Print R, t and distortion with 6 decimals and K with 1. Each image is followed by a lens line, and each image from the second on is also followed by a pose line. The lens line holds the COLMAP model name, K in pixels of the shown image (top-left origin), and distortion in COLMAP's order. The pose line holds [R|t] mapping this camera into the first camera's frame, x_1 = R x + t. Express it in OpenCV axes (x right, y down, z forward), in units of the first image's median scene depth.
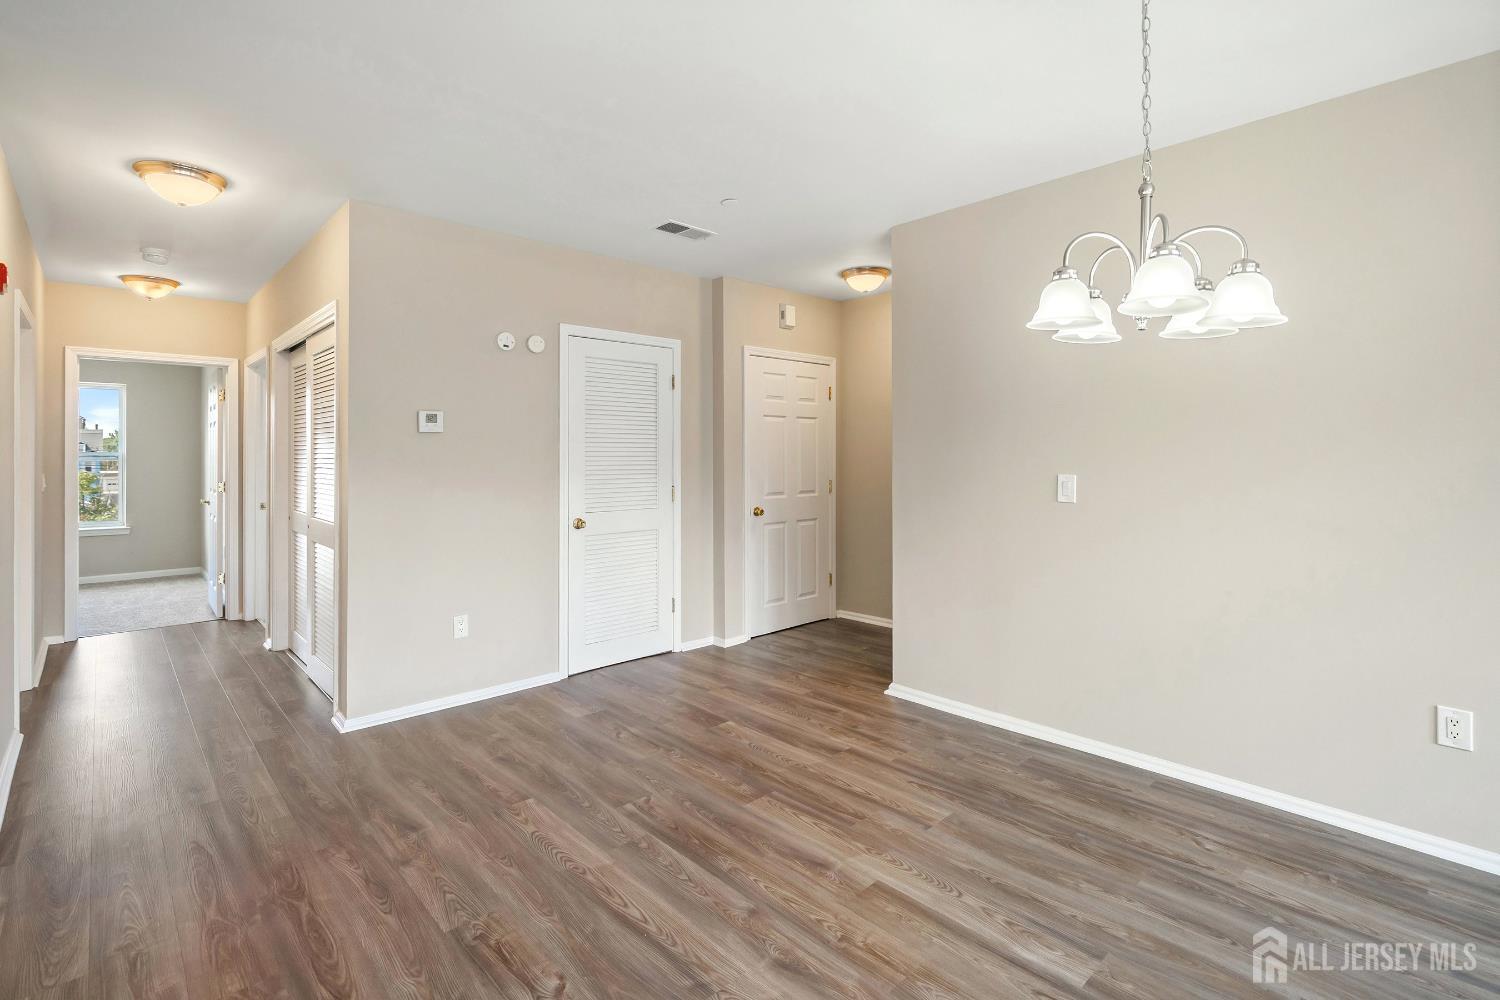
lens RADIAL K [[695.5, 0, 747.0], [0, 695.5, 457.8], [0, 0, 1]] dist [-0.001580, 0.000483]
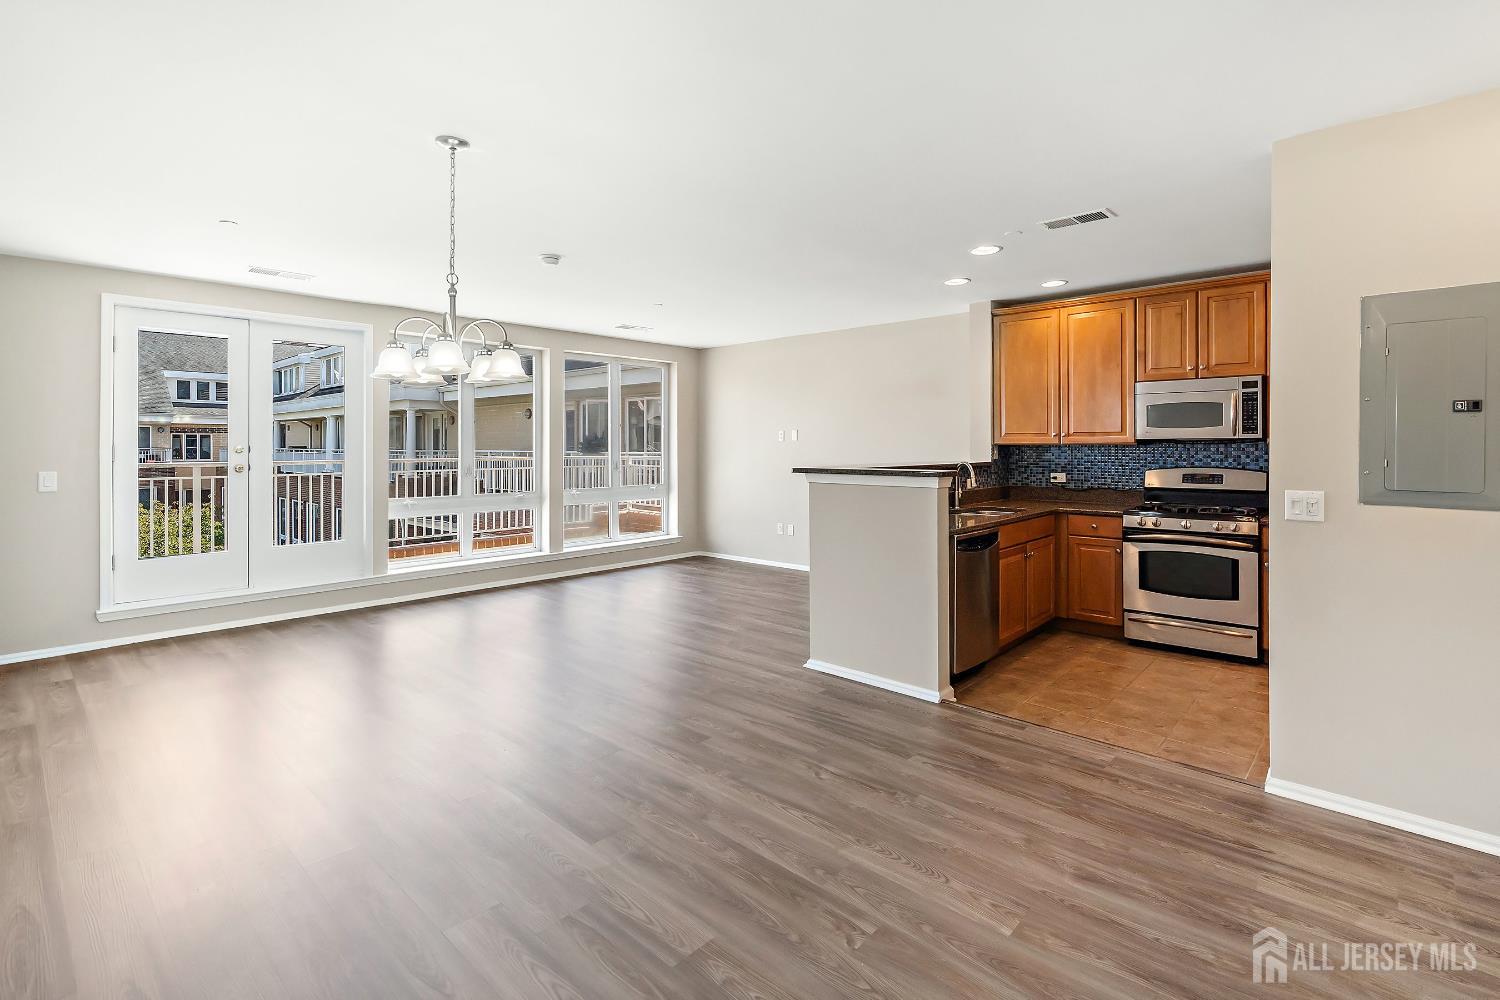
lens RADIAL K [[695.5, 0, 747.5], [0, 695.5, 445.4], [0, 0, 1]] dist [-0.001580, 0.000483]
pose [[-0.997196, 0.001413, -0.074818, 0.019922], [0.001293, 0.999998, 0.001654, -0.029067], [0.074820, 0.001553, -0.997196, 1.957350]]
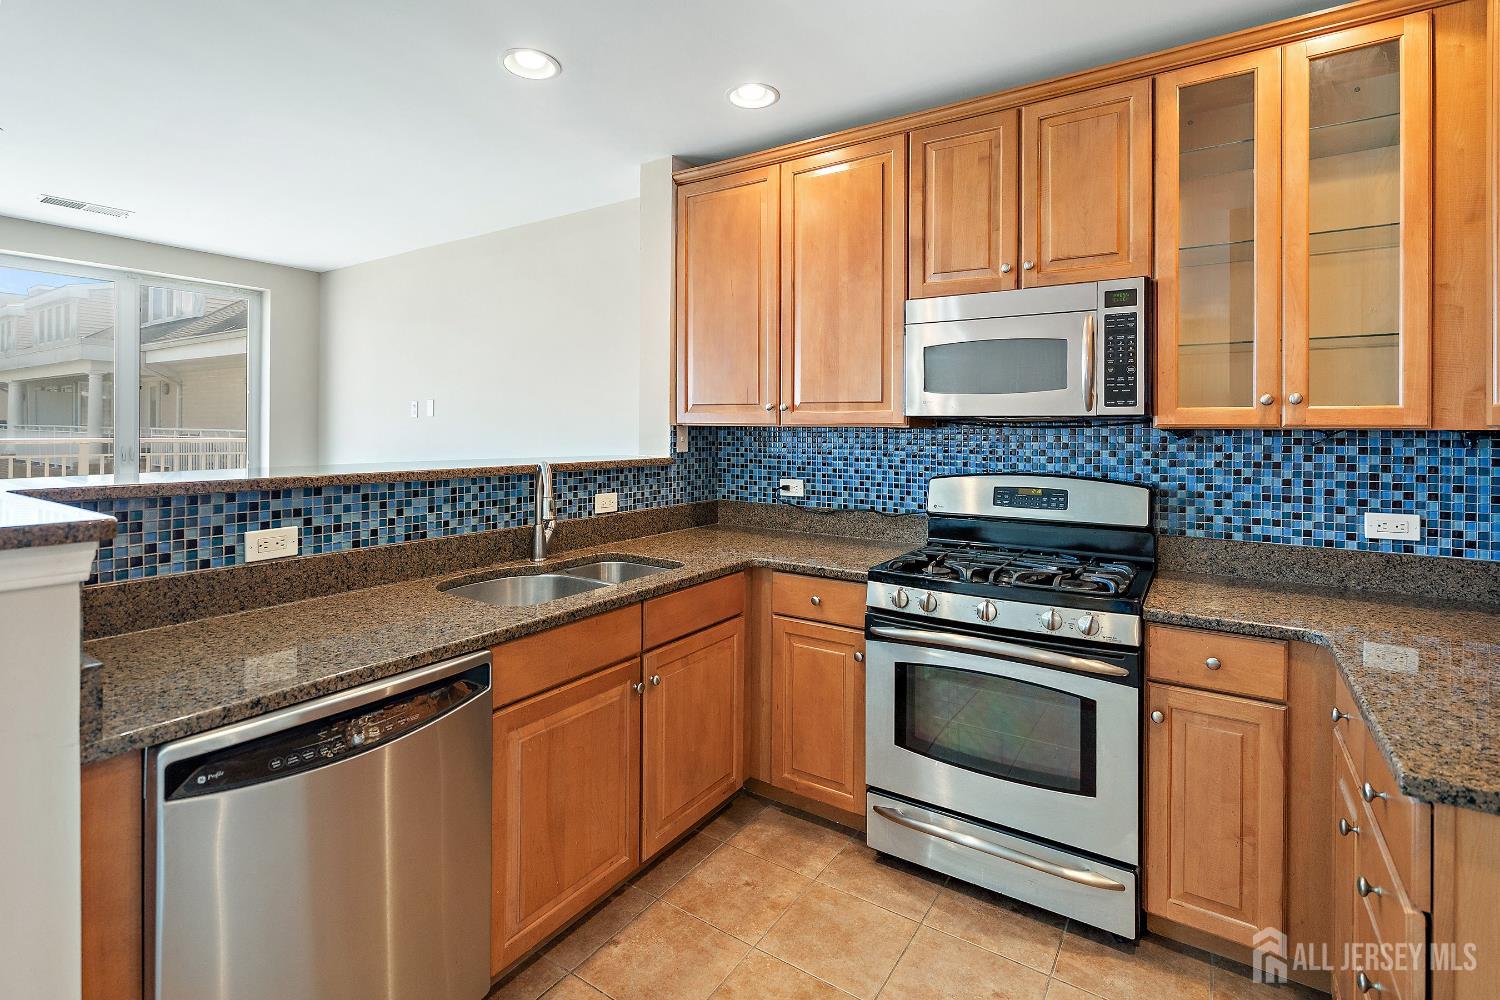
lens RADIAL K [[695.5, 0, 745.3], [0, 695.5, 424.0], [0, 0, 1]] dist [-0.001580, 0.000483]
pose [[-0.974555, -0.009053, -0.223964, -0.882103], [-0.008421, 0.999957, -0.003777, -0.025954], [0.223989, -0.001795, -0.974590, 0.857309]]
